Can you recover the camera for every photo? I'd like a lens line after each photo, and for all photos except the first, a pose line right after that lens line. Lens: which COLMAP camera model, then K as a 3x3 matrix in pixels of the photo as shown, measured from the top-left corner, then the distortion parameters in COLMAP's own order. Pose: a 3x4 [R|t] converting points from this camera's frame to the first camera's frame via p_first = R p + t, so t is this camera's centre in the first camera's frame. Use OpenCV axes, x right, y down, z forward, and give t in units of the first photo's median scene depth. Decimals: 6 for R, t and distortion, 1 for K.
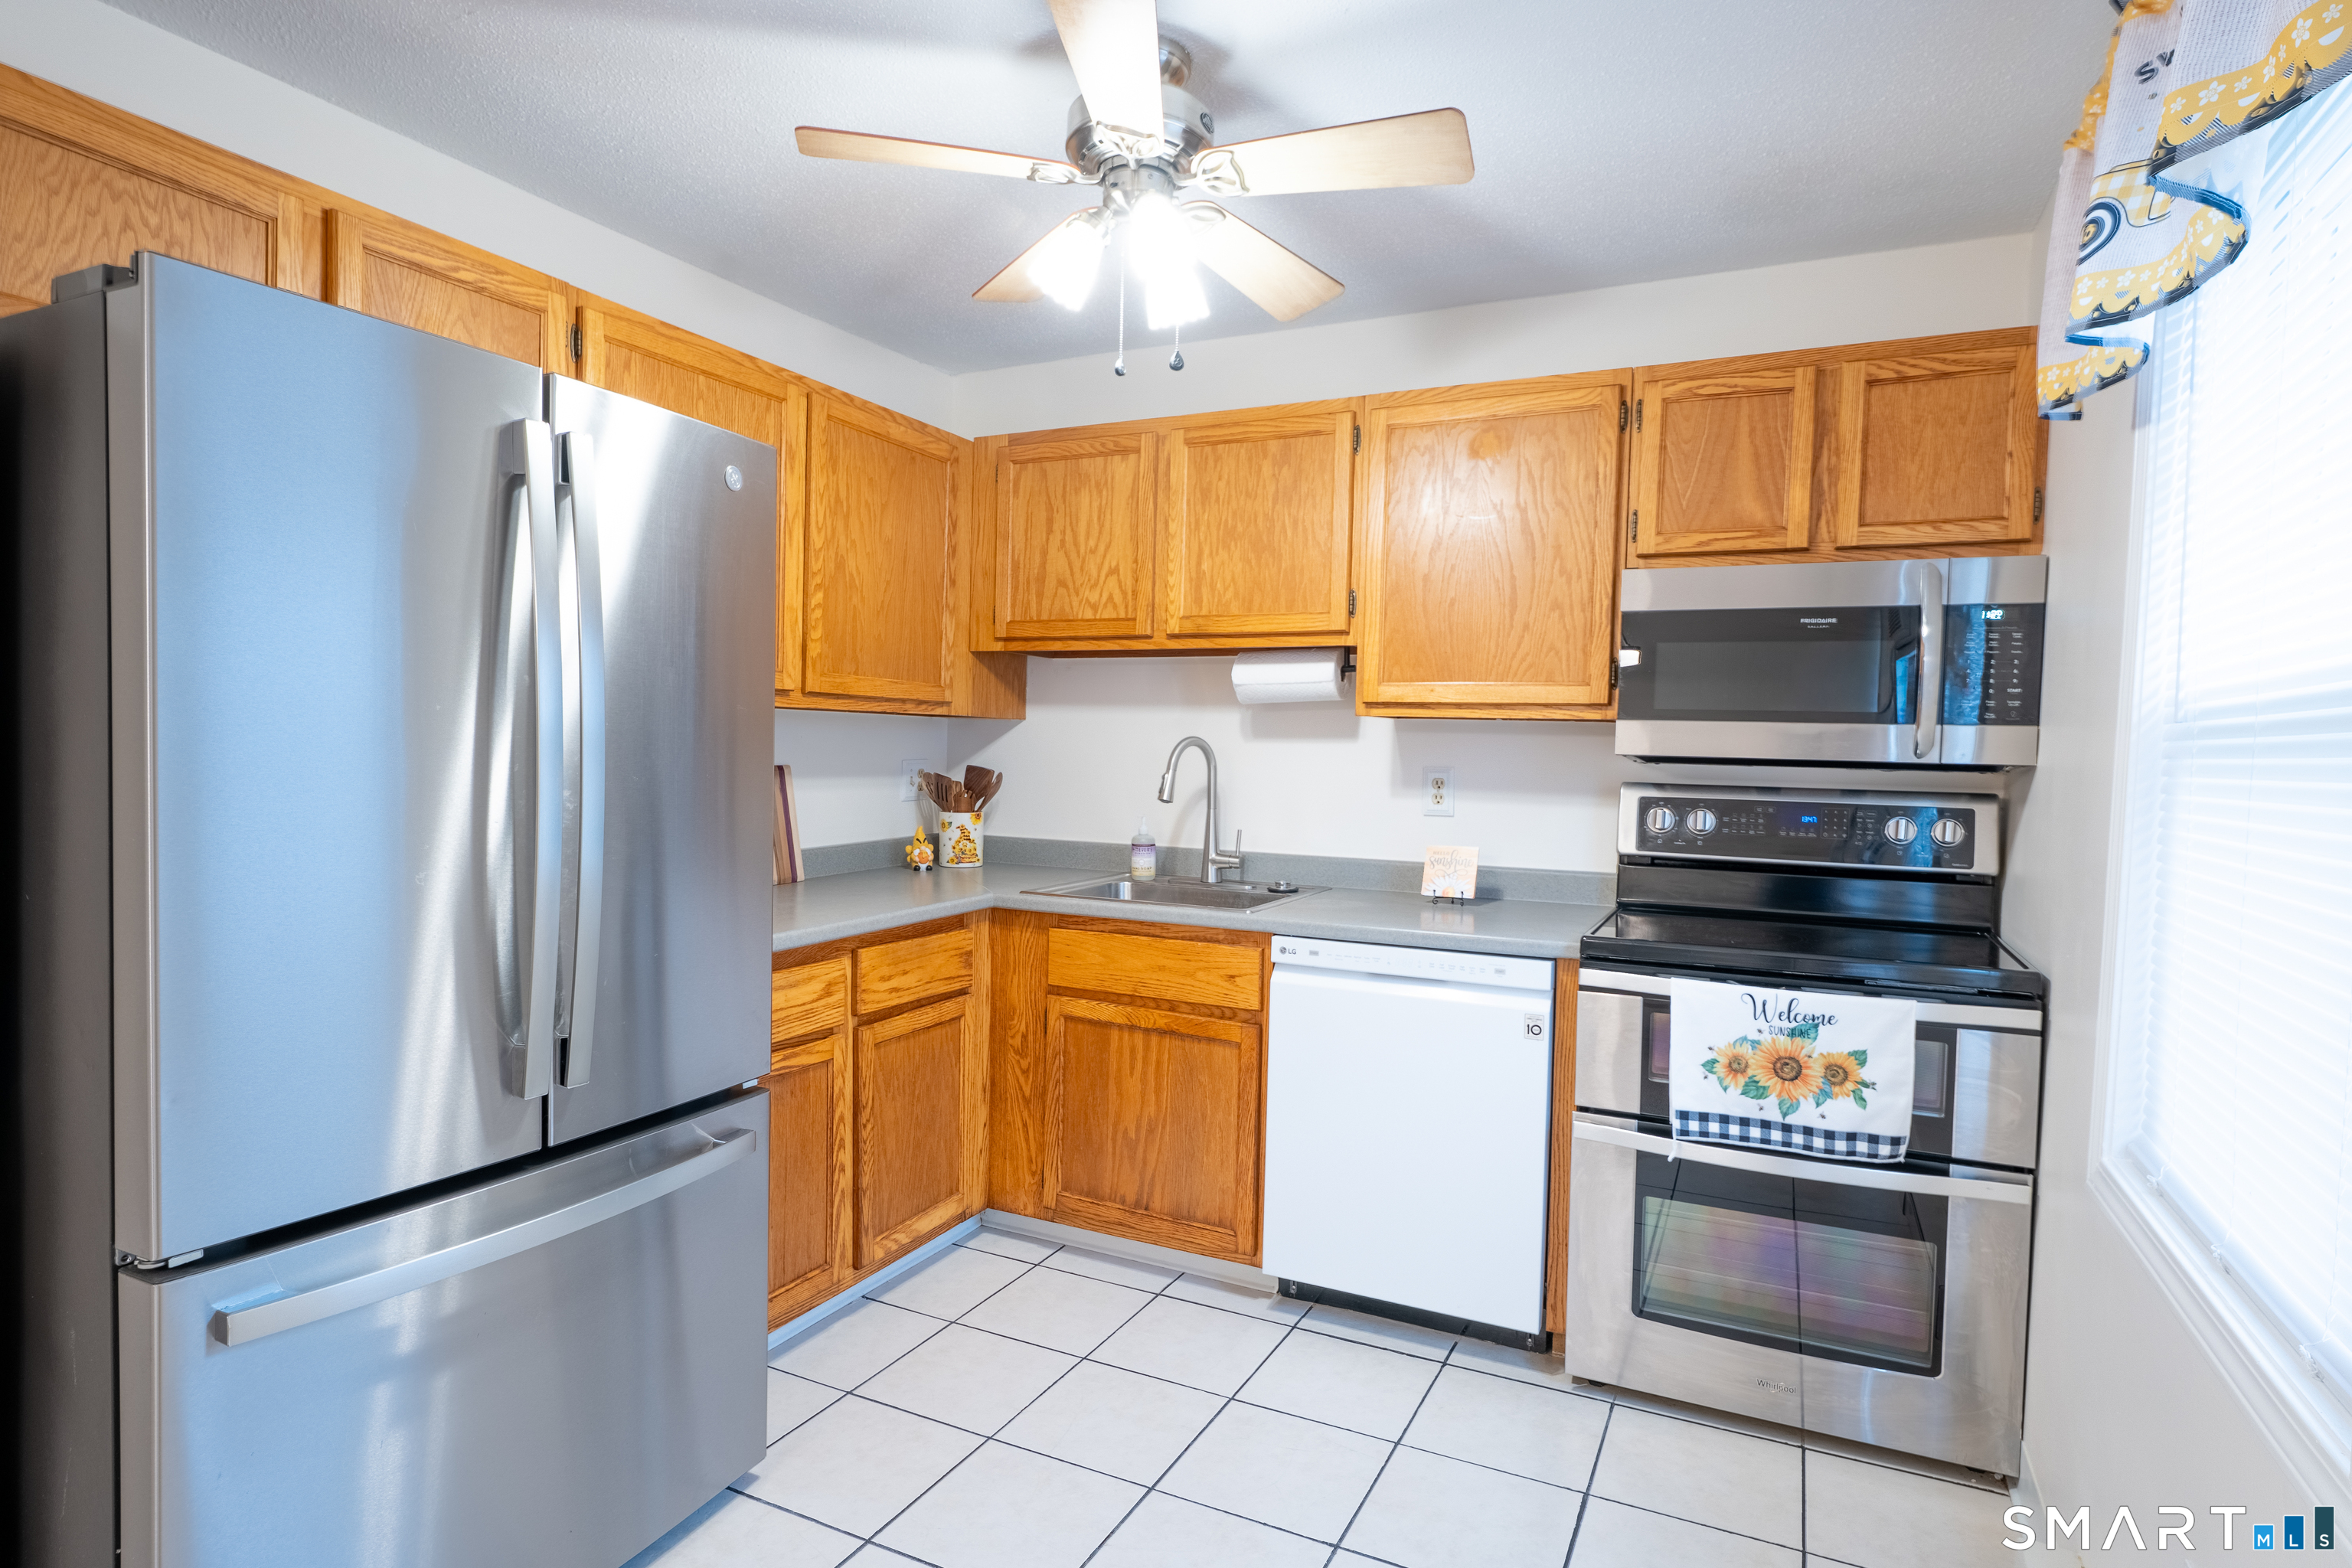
lens RADIAL K [[1308.8, 0, 1176.0], [0, 1308.8, 784.0], [0, 0, 1]] dist [0.029920, -0.035102]
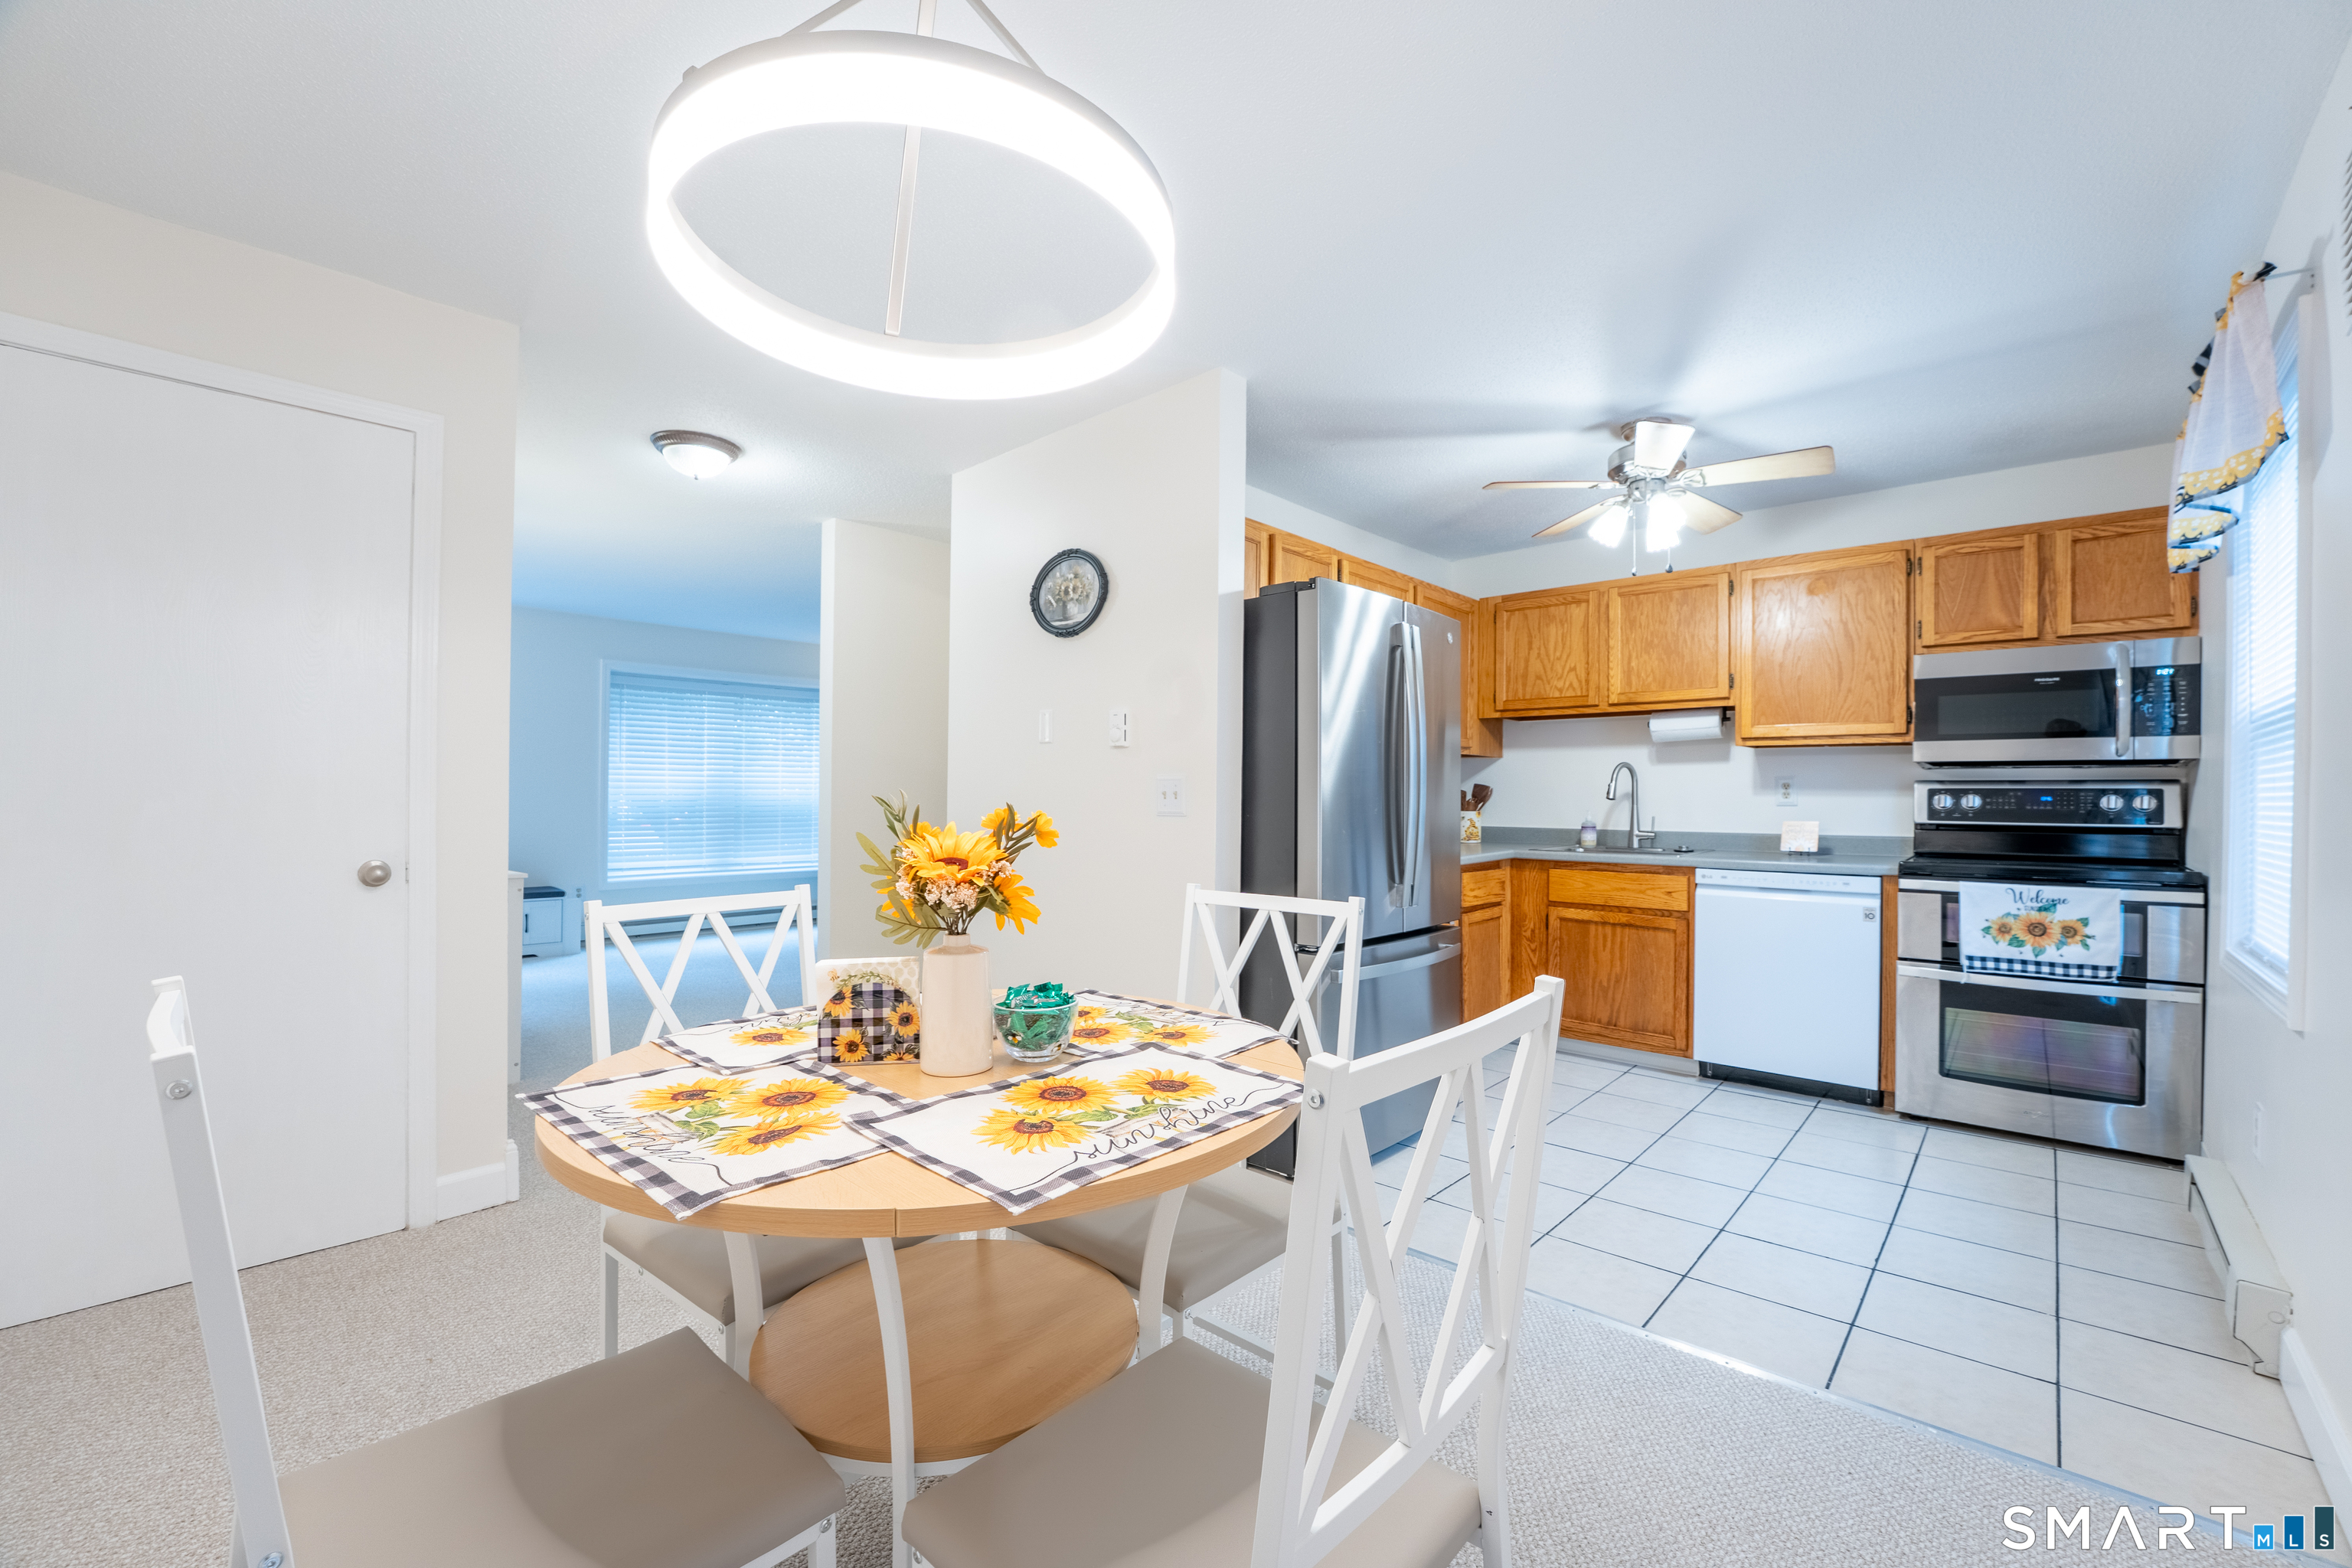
lens RADIAL K [[979.6, 0, 1176.0], [0, 979.6, 784.0], [0, 0, 1]] dist [-0.020524, 0.000379]
pose [[0.958128, -0.019115, -0.285700, -0.235996], [0.006438, 0.998955, -0.045247, 0.059561], [0.286266, 0.041513, 0.957250, -0.504637]]
